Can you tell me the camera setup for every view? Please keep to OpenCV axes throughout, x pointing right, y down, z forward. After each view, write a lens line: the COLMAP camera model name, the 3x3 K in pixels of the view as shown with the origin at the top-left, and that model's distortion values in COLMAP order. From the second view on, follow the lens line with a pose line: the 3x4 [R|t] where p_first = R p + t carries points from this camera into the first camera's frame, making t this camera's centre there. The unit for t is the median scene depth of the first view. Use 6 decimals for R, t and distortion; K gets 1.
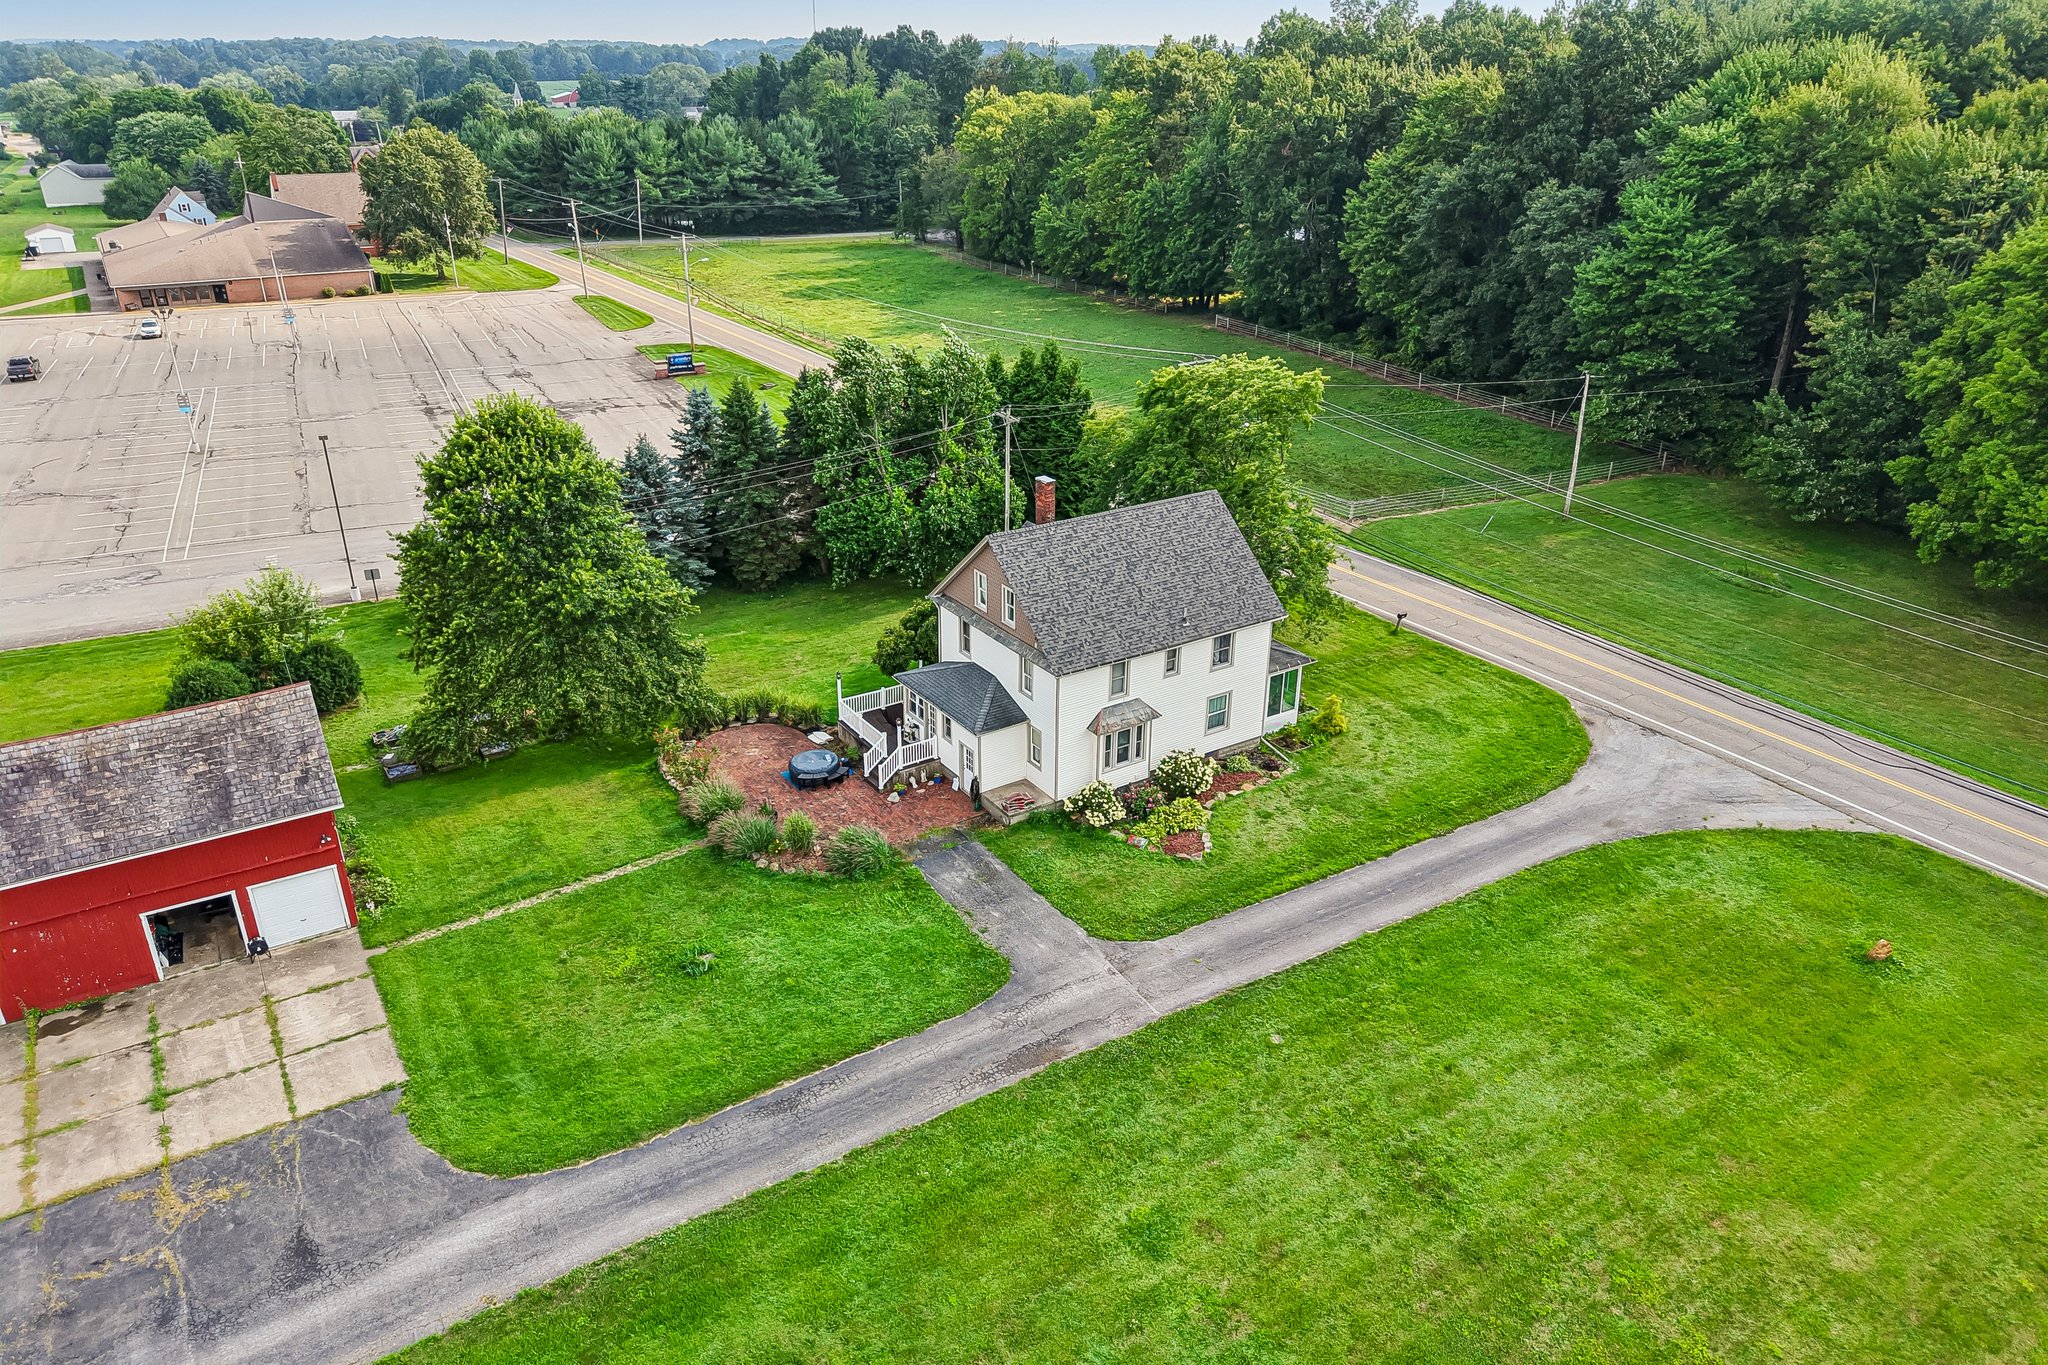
lens RADIAL K [[1369.0, 0, 1024.3], [0, 1369.0, 683.0], [0, 0, 1]] dist [0.021927, -0.028174]
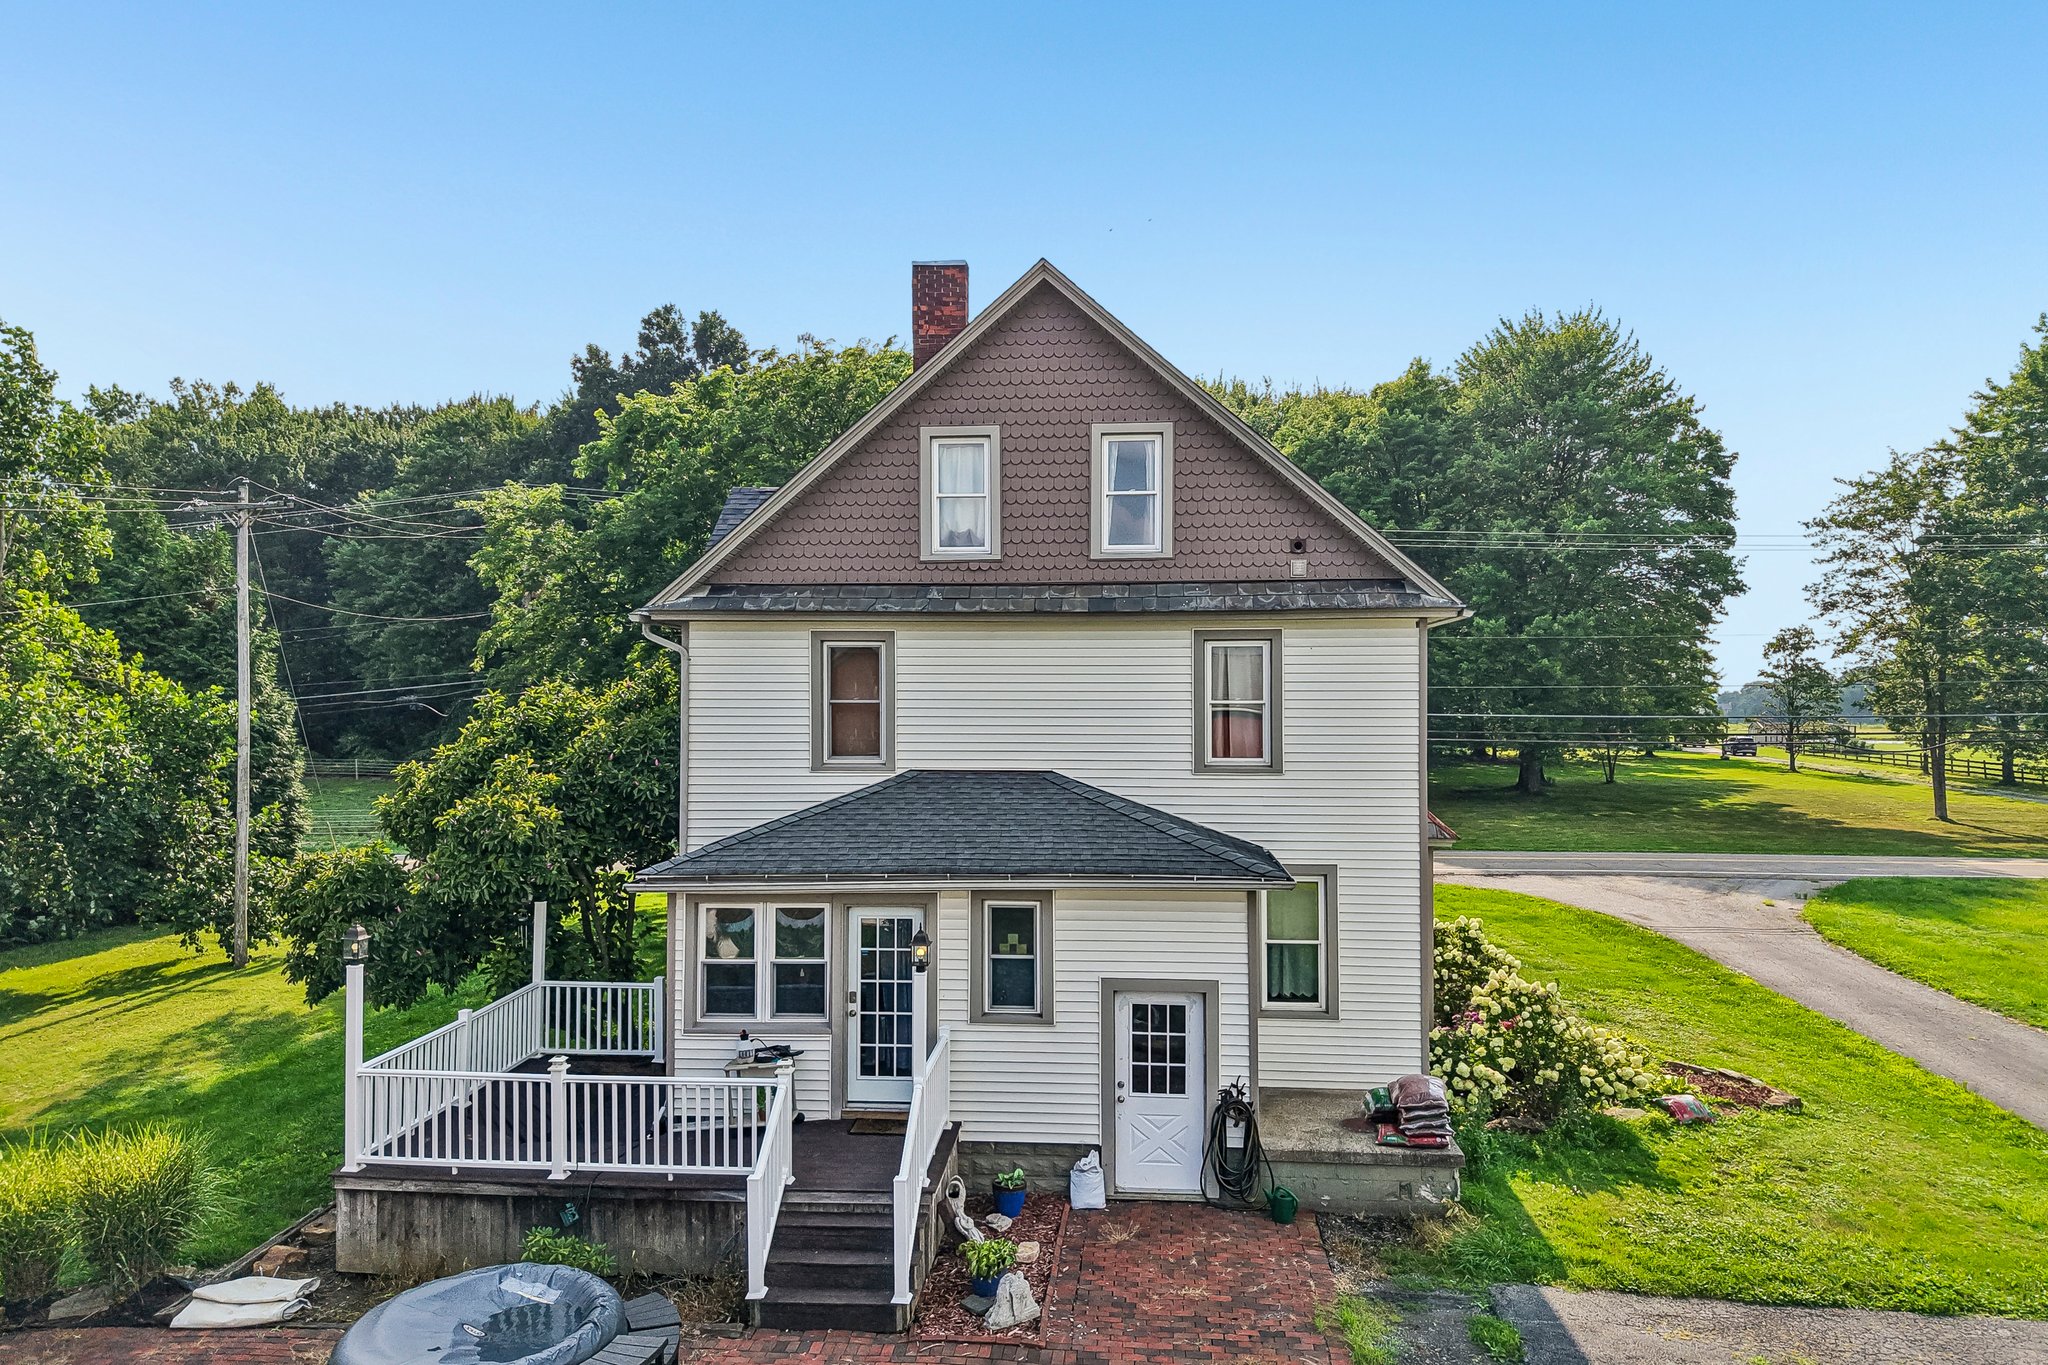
lens RADIAL K [[1369.0, 0, 1029.3], [0, 1369.0, 702.9], [0, 0, 1]] dist [0.021927, -0.028174]
pose [[0.618179, -0.010299, 0.785970, -0.262229], [0.327056, 0.912619, -0.245277, 0.053359], [-0.714765, 0.408681, 0.567530, 0.850725]]
